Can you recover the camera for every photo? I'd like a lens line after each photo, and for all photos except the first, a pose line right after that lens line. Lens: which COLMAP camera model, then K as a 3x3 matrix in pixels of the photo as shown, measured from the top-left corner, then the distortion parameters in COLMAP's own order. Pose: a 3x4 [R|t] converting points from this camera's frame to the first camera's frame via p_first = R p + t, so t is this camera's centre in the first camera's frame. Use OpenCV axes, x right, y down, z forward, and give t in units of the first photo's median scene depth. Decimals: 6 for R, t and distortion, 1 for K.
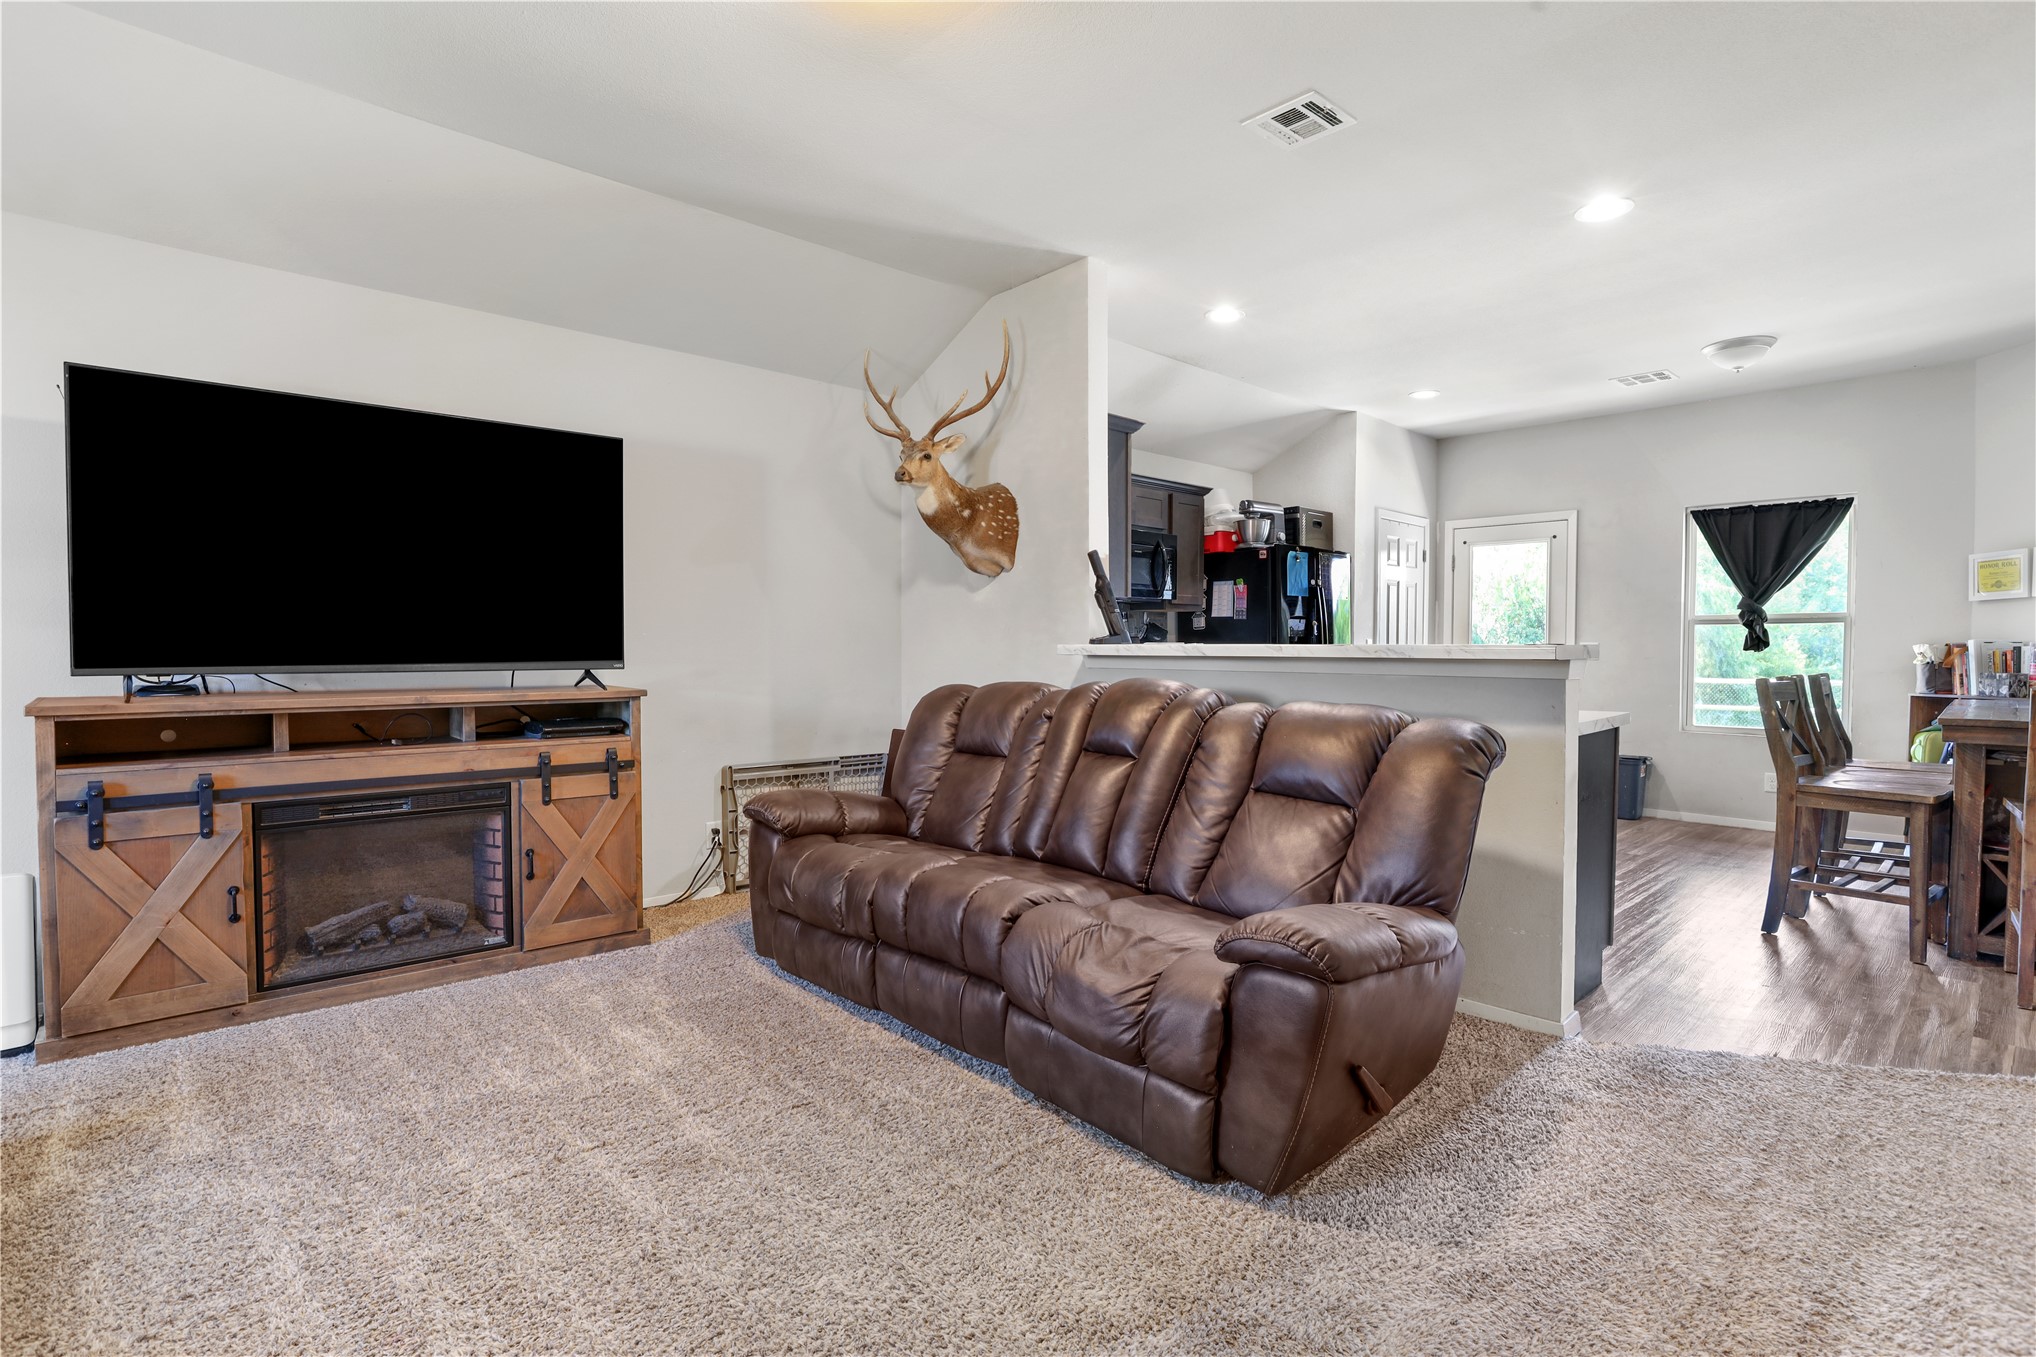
lens RADIAL K [[947.6, 0, 1013.0], [0, 947.6, 684.8], [0, 0, 1]] dist [-0.026690, 0.002532]
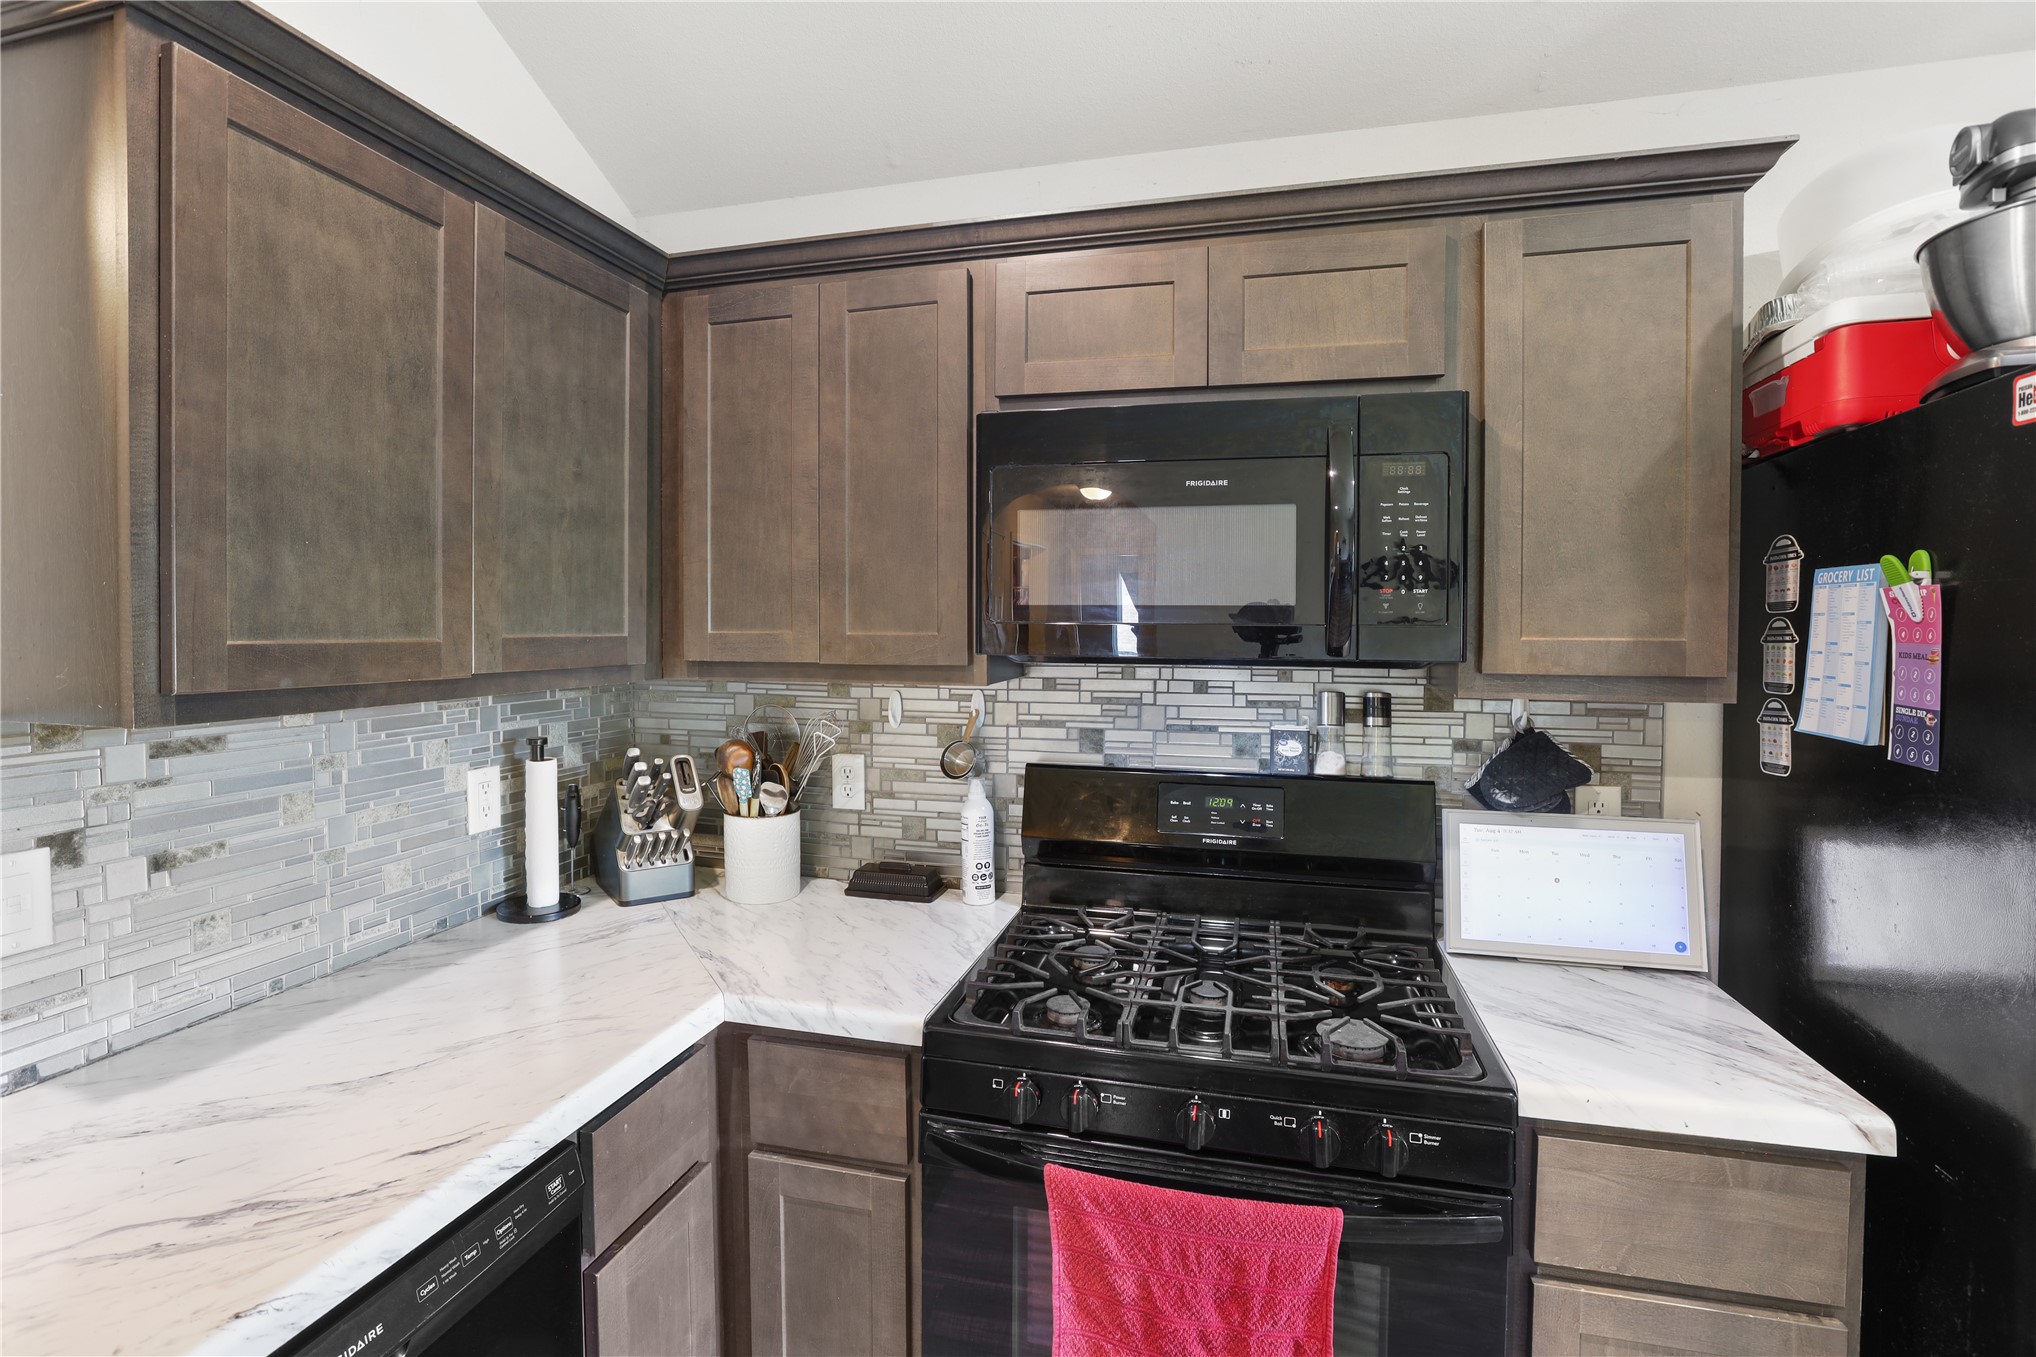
lens RADIAL K [[945.1, 0, 1008.2], [0, 945.1, 636.4], [0, 0, 1]] dist [-0.042838, 0.011274]
pose [[0.535736, 0.013538, -0.844277, 0.470542], [-0.039228, 0.999191, -0.008870, -0.137041], [0.843474, 0.037872, 0.535834, 1.193124]]
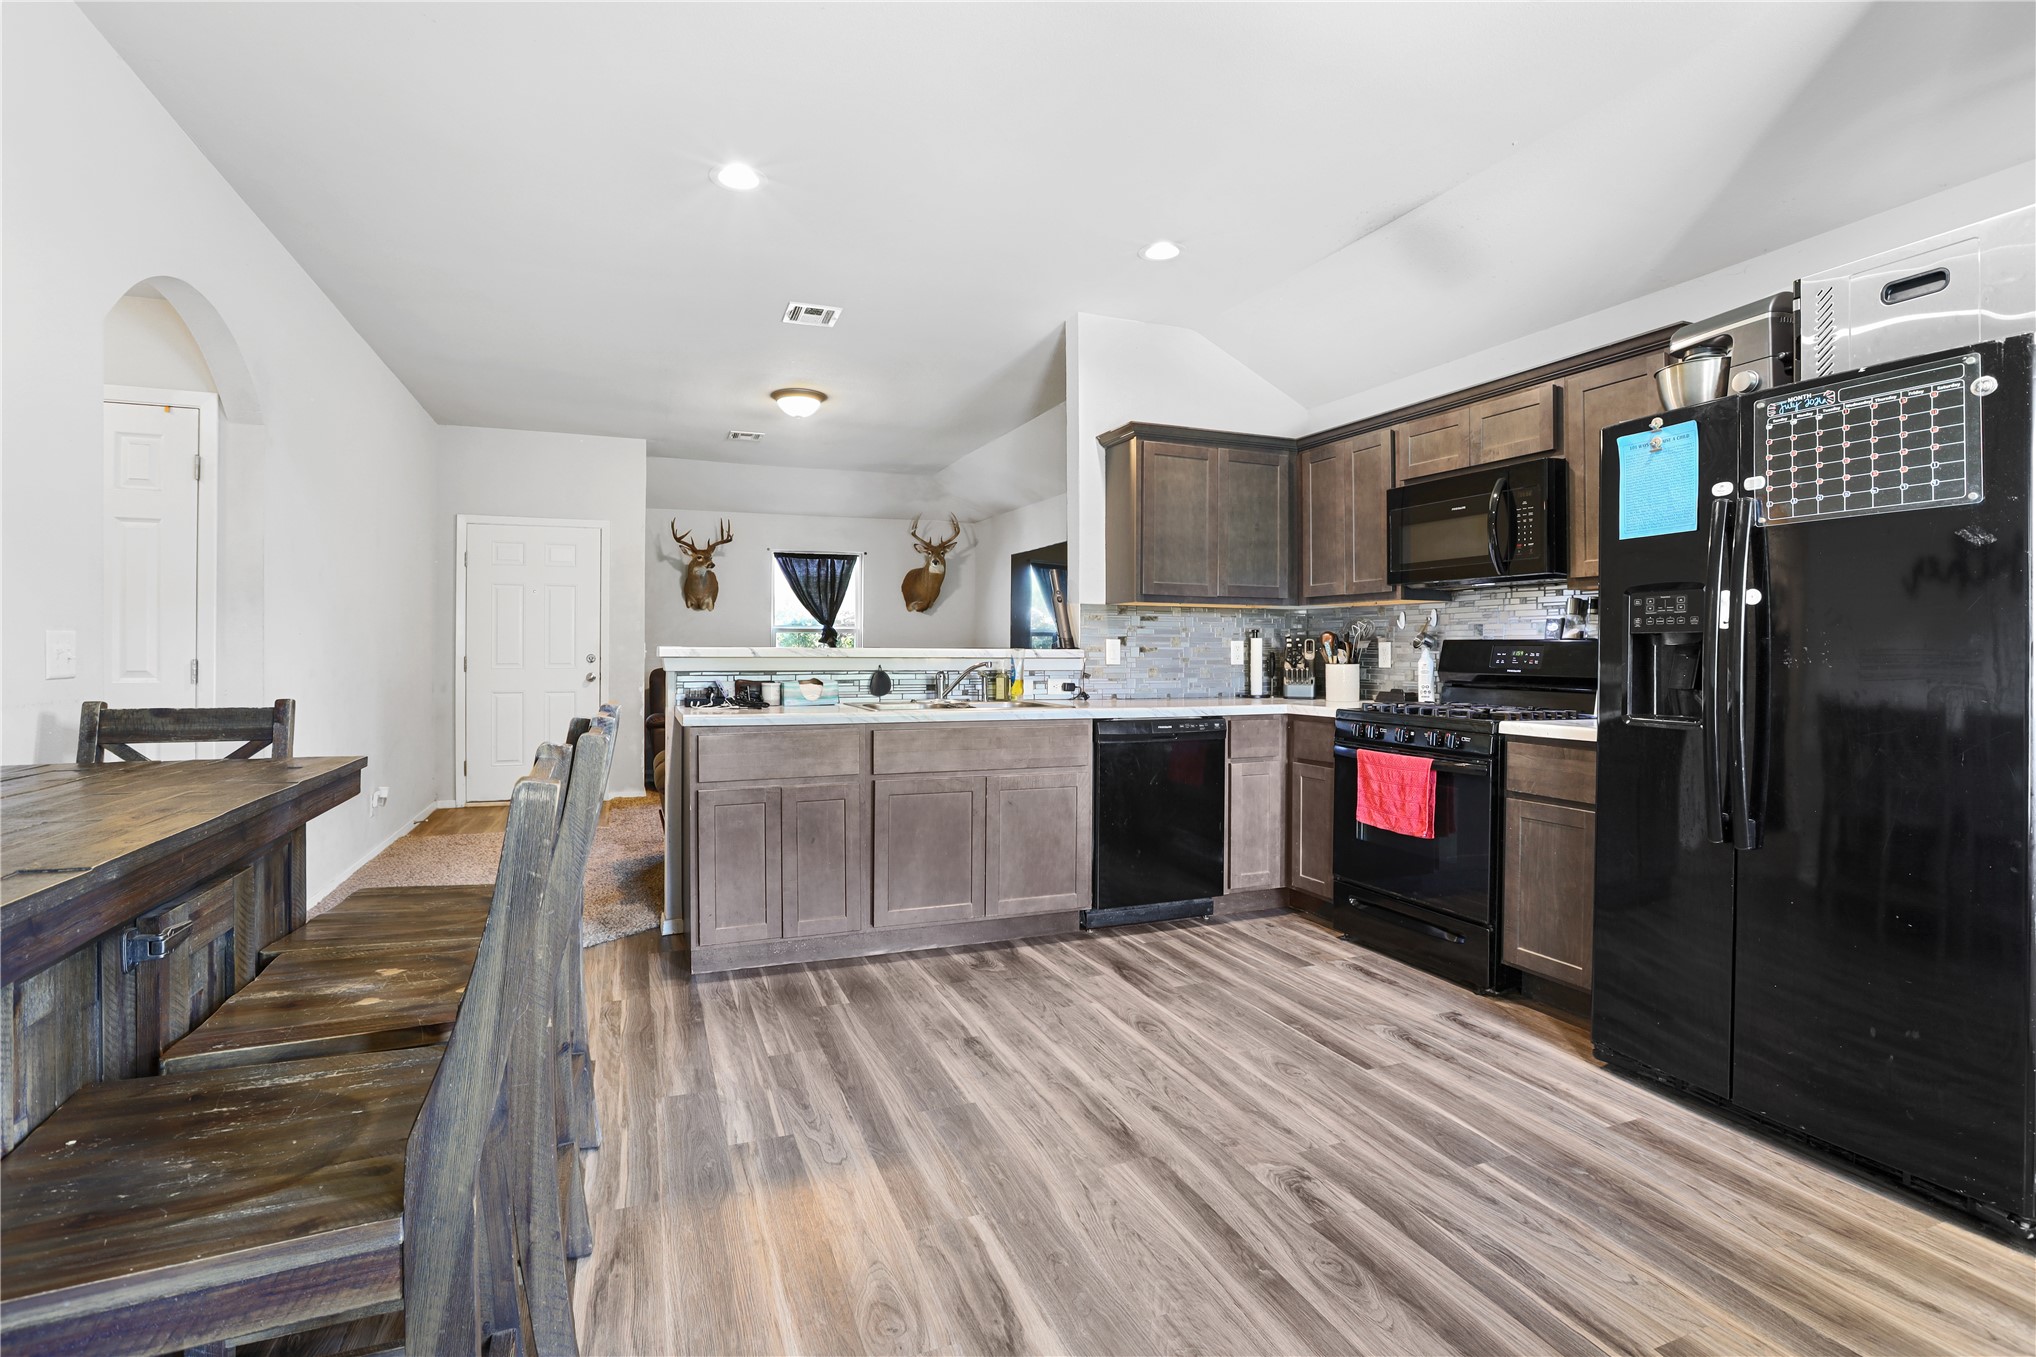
lens RADIAL K [[945.1, 0, 1012.7], [0, 945.1, 666.0], [0, 0, 1]] dist [-0.042838, 0.011274]
pose [[-0.340075, 0.013271, -0.940305, 1.212021], [-0.044756, 0.998539, 0.030280, -0.057847], [0.939333, 0.052382, -0.338984, 1.368122]]
